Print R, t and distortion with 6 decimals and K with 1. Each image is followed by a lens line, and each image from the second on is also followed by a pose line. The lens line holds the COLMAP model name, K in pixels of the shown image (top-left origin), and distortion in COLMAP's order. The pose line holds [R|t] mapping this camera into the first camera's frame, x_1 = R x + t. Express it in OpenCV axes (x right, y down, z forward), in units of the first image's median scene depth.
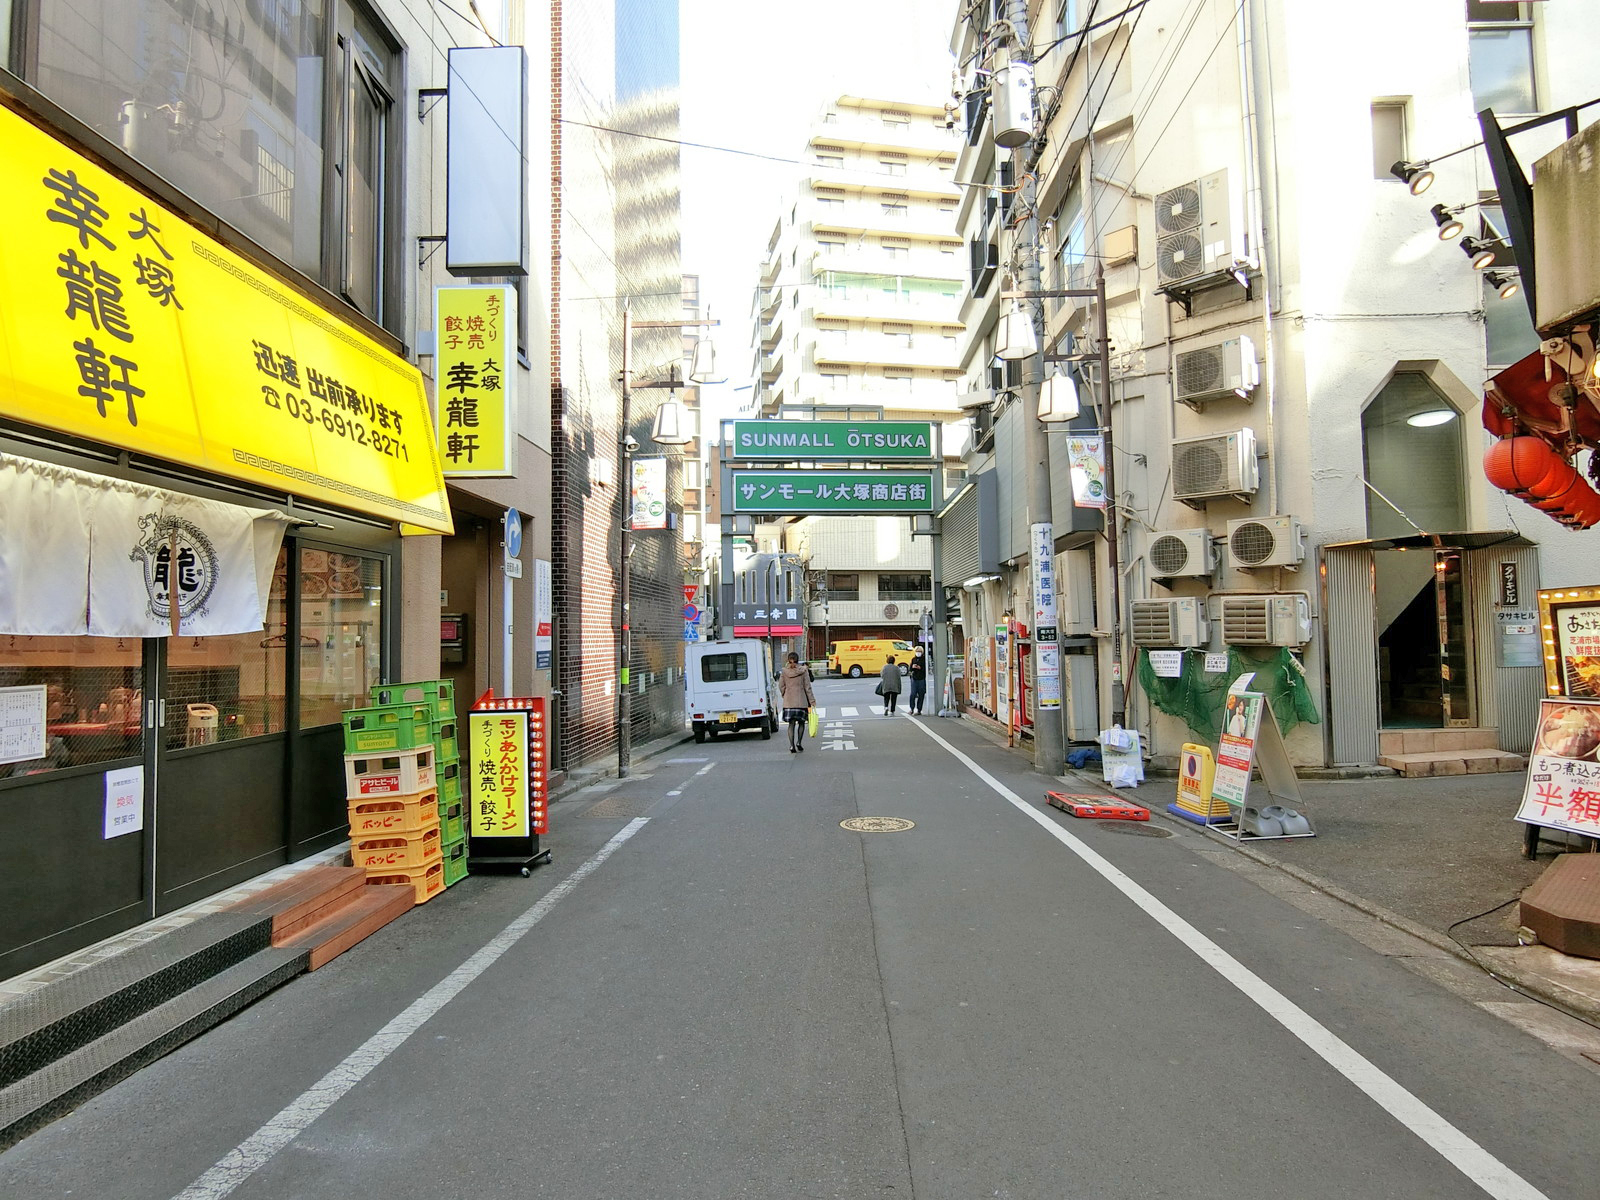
lens RADIAL K [[877.1, 0, 800.0], [0, 877.1, 600.0], [0, 0, 1]] dist [-0.019084, -0.000784]
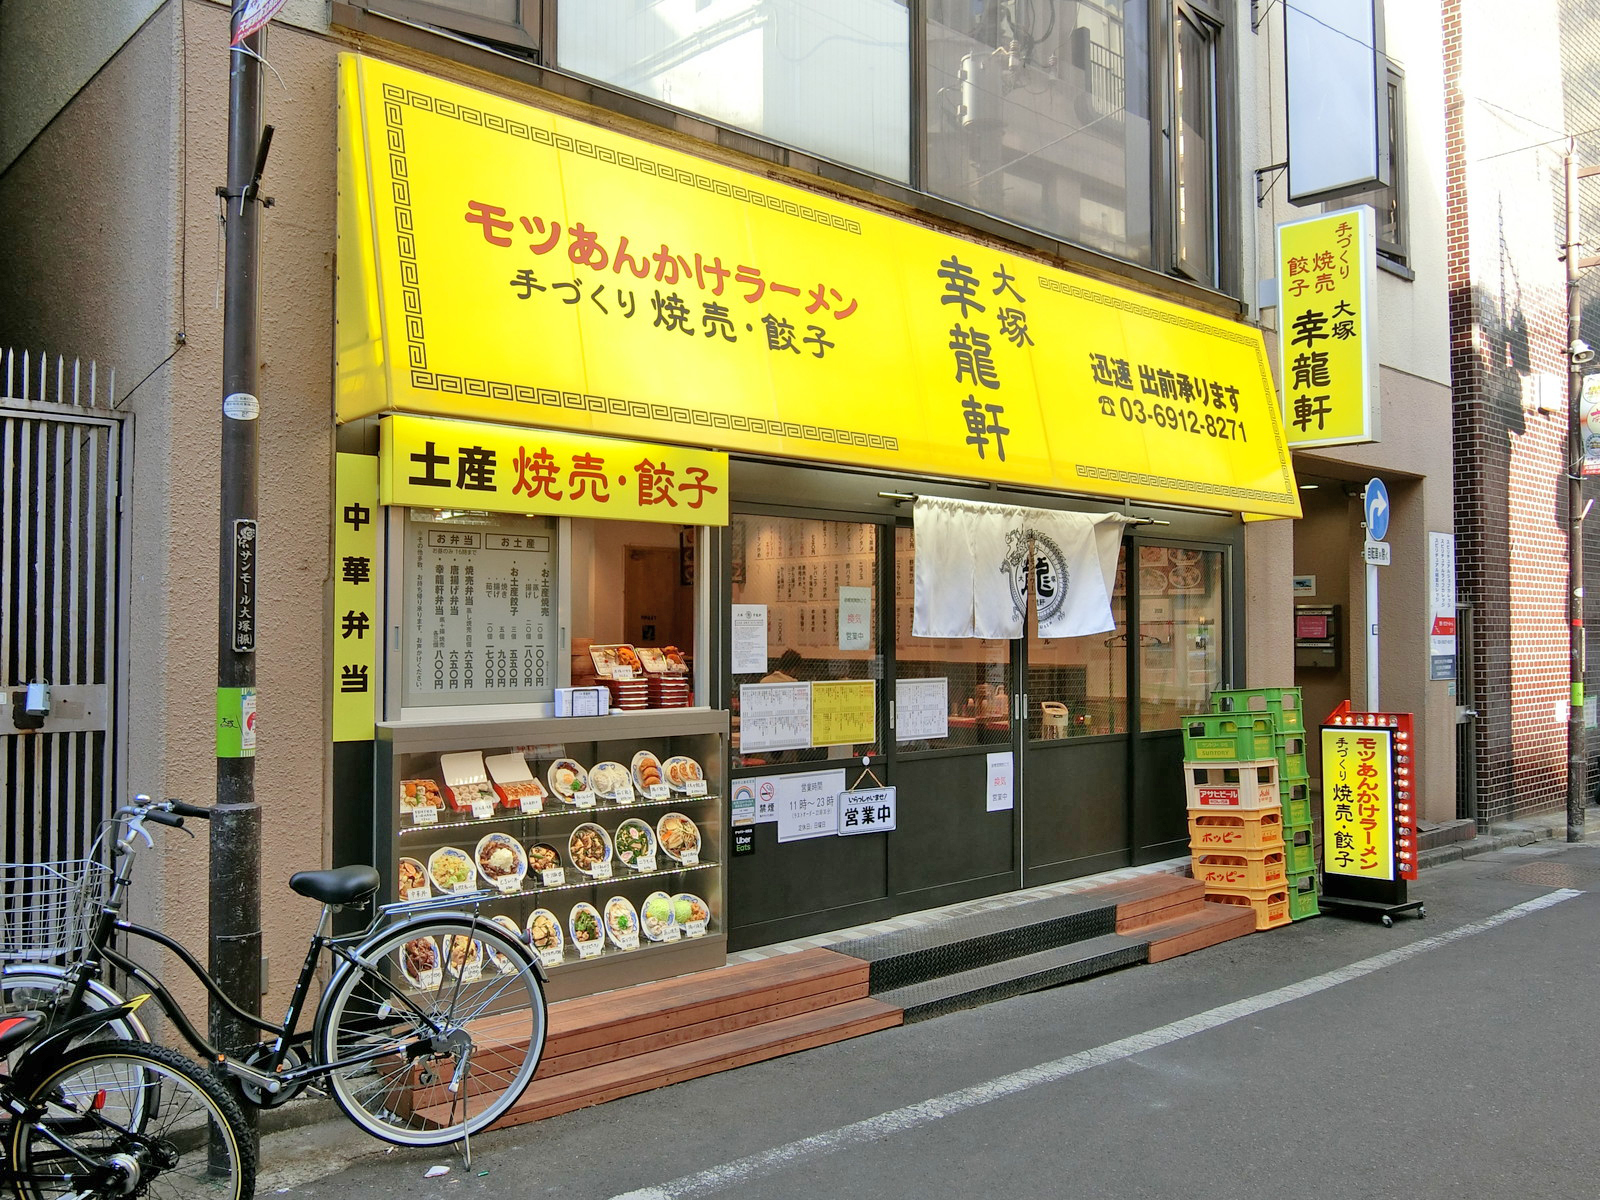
lens RADIAL K [[1381.2, 0, 800.0], [0, 1381.2, 600.0], [0, 0, 1]] dist [-0.003961, -0.019900]
pose [[0.712719, -0.006060, -0.701423, 0.233307], [0.022627, 0.999641, 0.014356, -0.029725], [0.701084, -0.026103, 0.712601, -0.356851]]
